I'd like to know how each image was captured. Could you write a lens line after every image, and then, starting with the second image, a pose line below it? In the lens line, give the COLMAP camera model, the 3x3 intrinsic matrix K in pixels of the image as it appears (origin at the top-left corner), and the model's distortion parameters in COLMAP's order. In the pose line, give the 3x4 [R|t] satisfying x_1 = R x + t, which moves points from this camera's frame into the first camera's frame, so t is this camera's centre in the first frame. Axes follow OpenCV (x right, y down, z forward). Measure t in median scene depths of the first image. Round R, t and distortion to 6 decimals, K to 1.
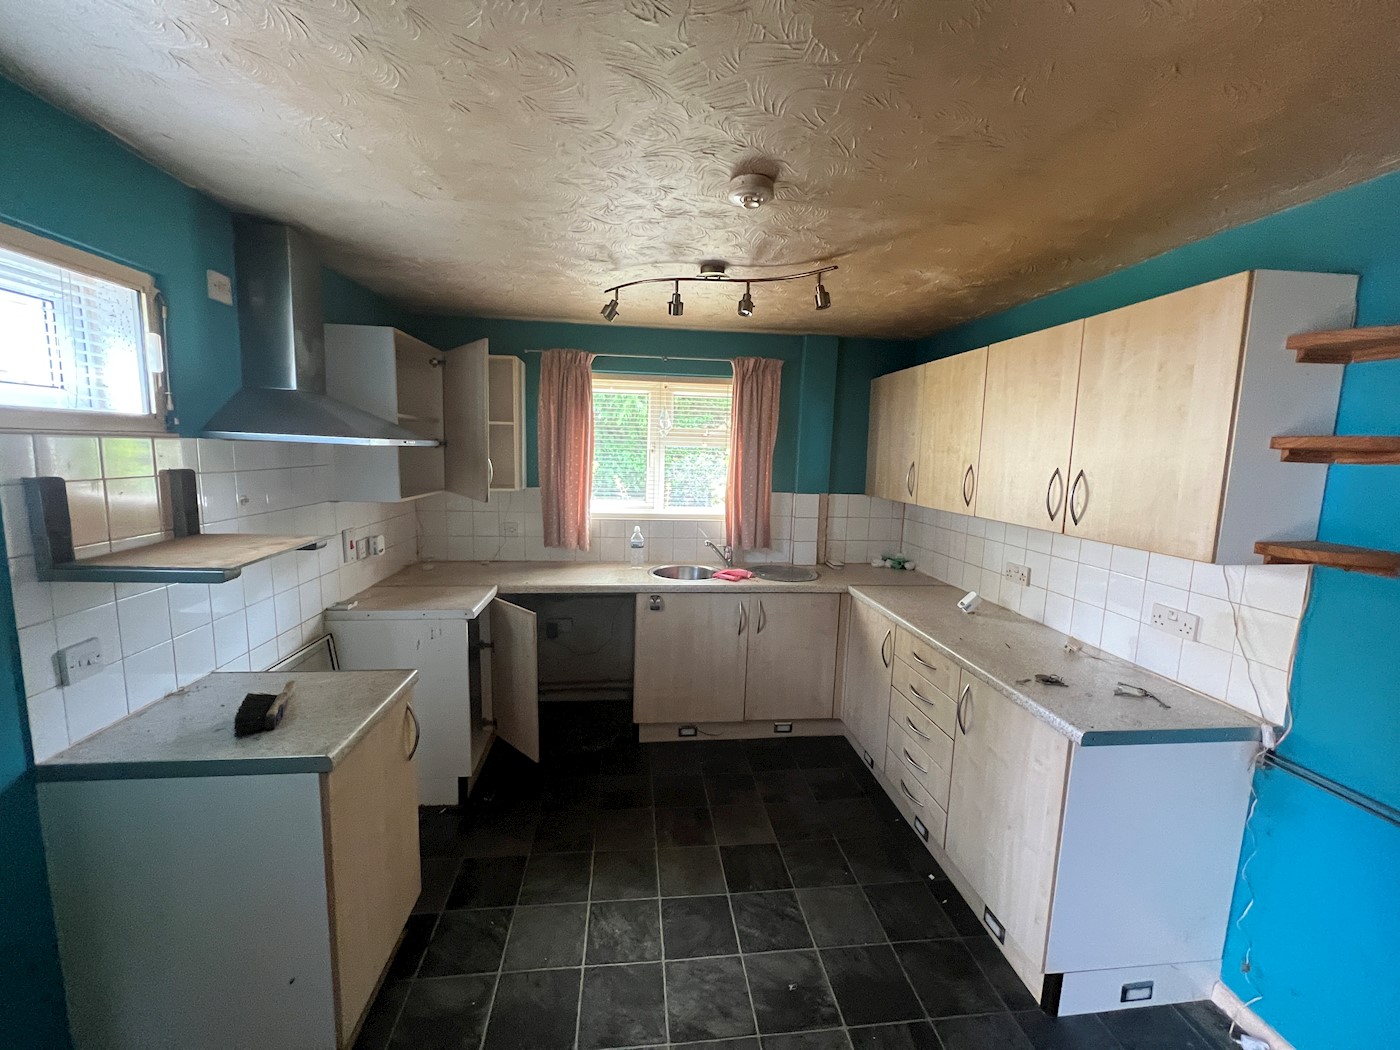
lens RADIAL K [[560.3, 0, 694.2], [0, 560.3, 523.9], [0, 0, 1]] dist [-0.002403, 0.000381]
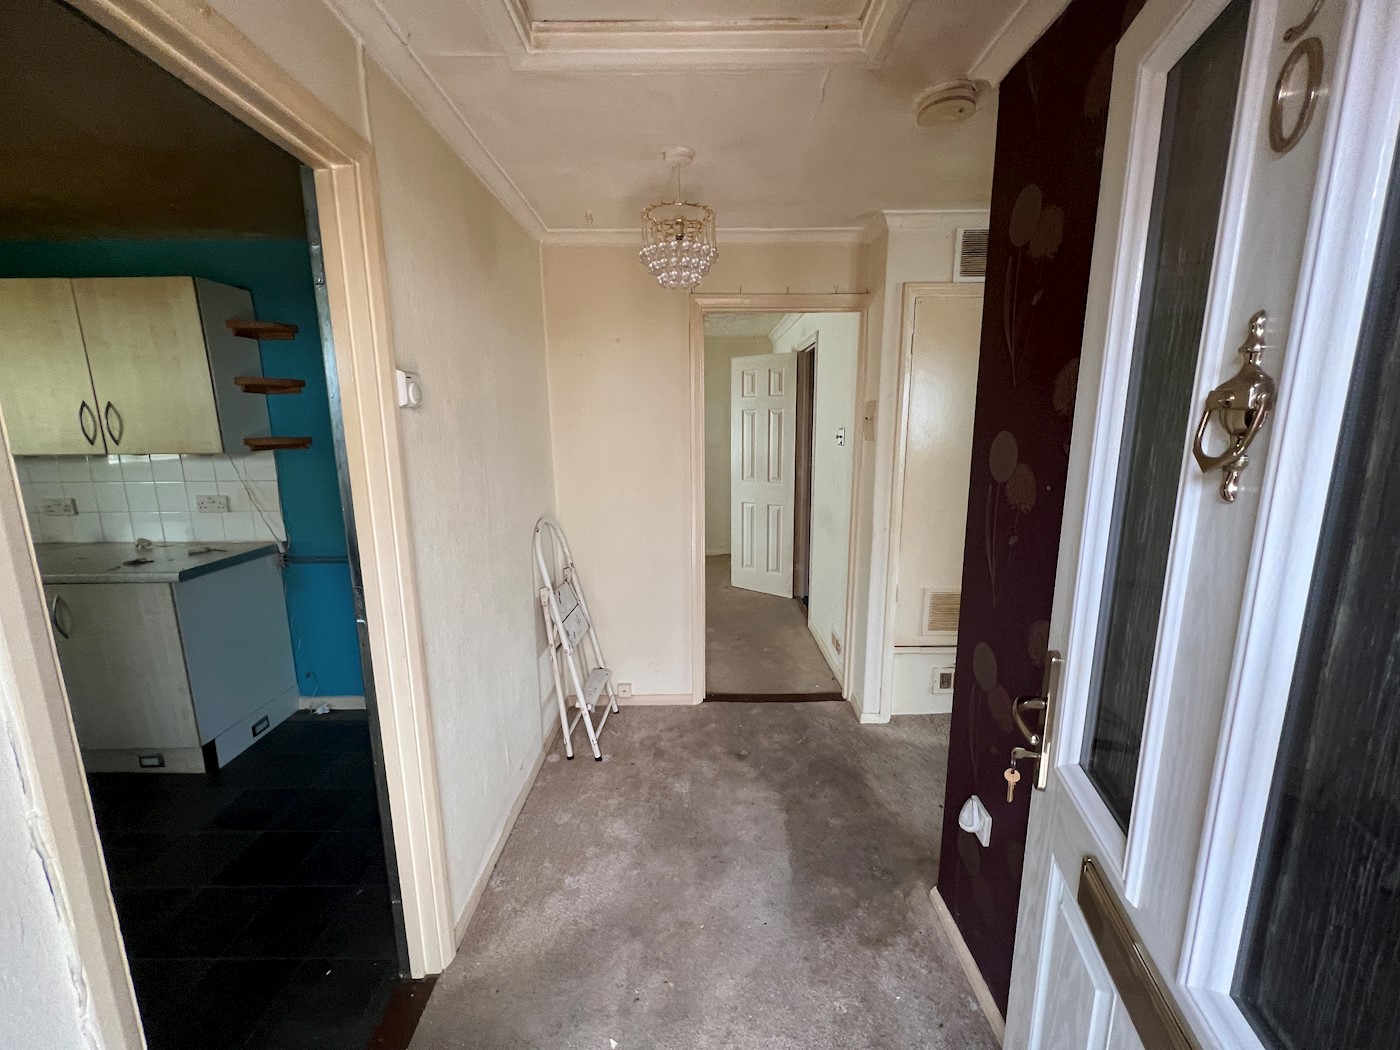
lens RADIAL K [[560.3, 0, 697.8], [0, 560.3, 523.7], [0, 0, 1]] dist [-0.002403, 0.000381]
pose [[0.108074, -0.207881, 0.972165, -0.388768], [0.138781, 0.971472, 0.192305, 0.097108], [-0.984408, 0.114135, 0.133841, -0.393176]]
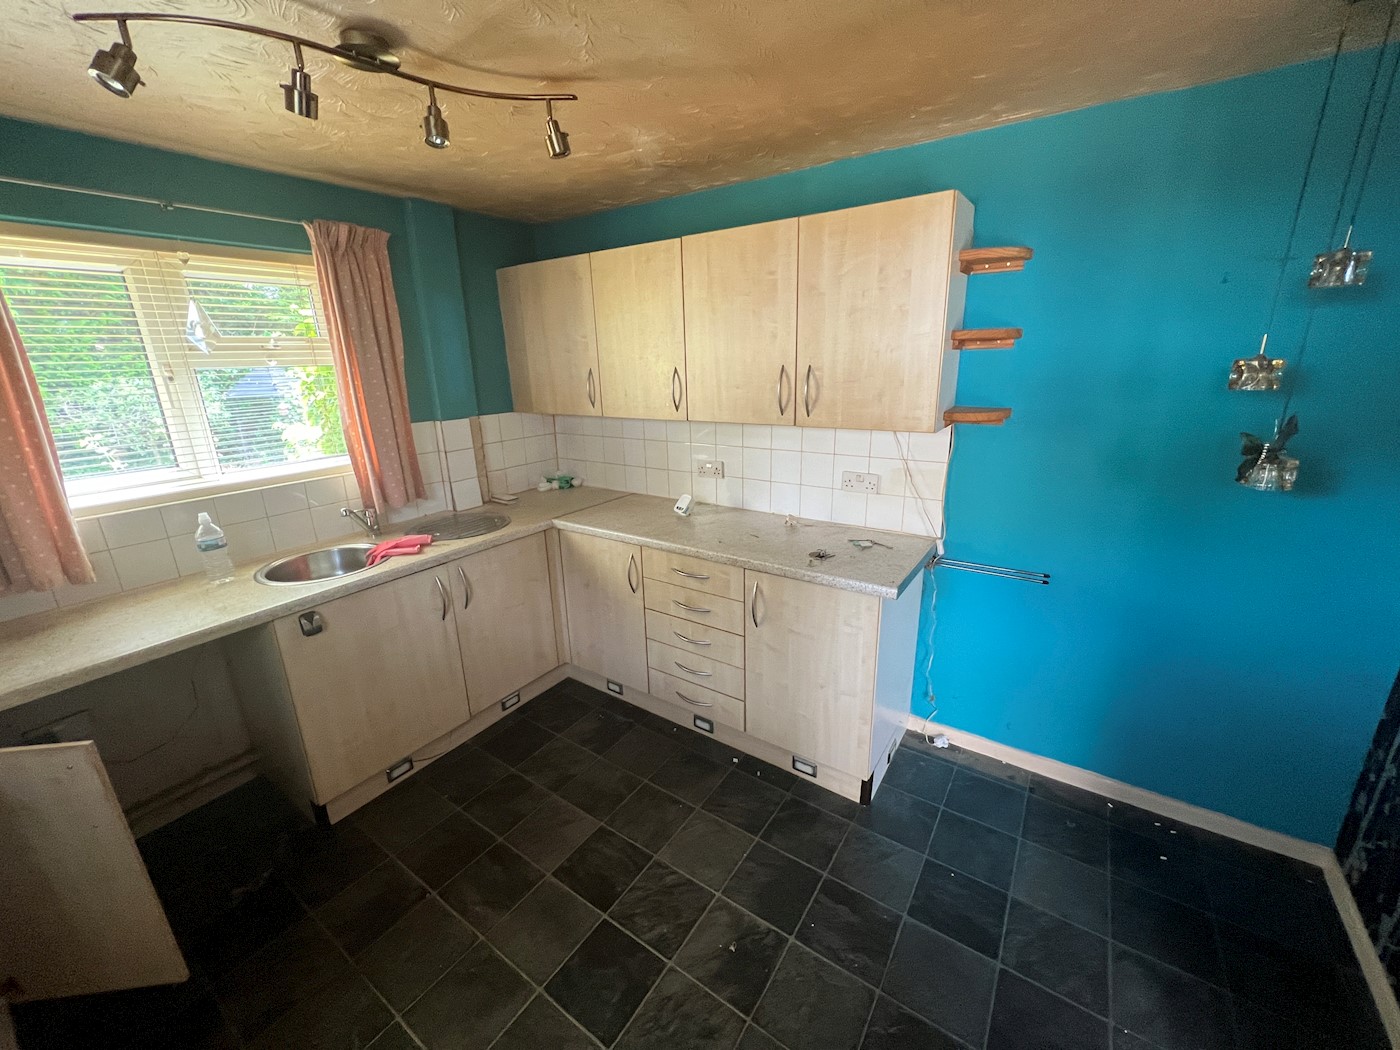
lens RADIAL K [[560.3, 0, 702.7], [0, 560.3, 523.4], [0, 0, 1]] dist [-0.002403, 0.000381]
pose [[0.656266, -0.259484, 0.708507, -0.256937], [0.143169, 0.964771, 0.220725, -0.057445], [-0.740822, -0.043418, 0.670297, 0.329973]]
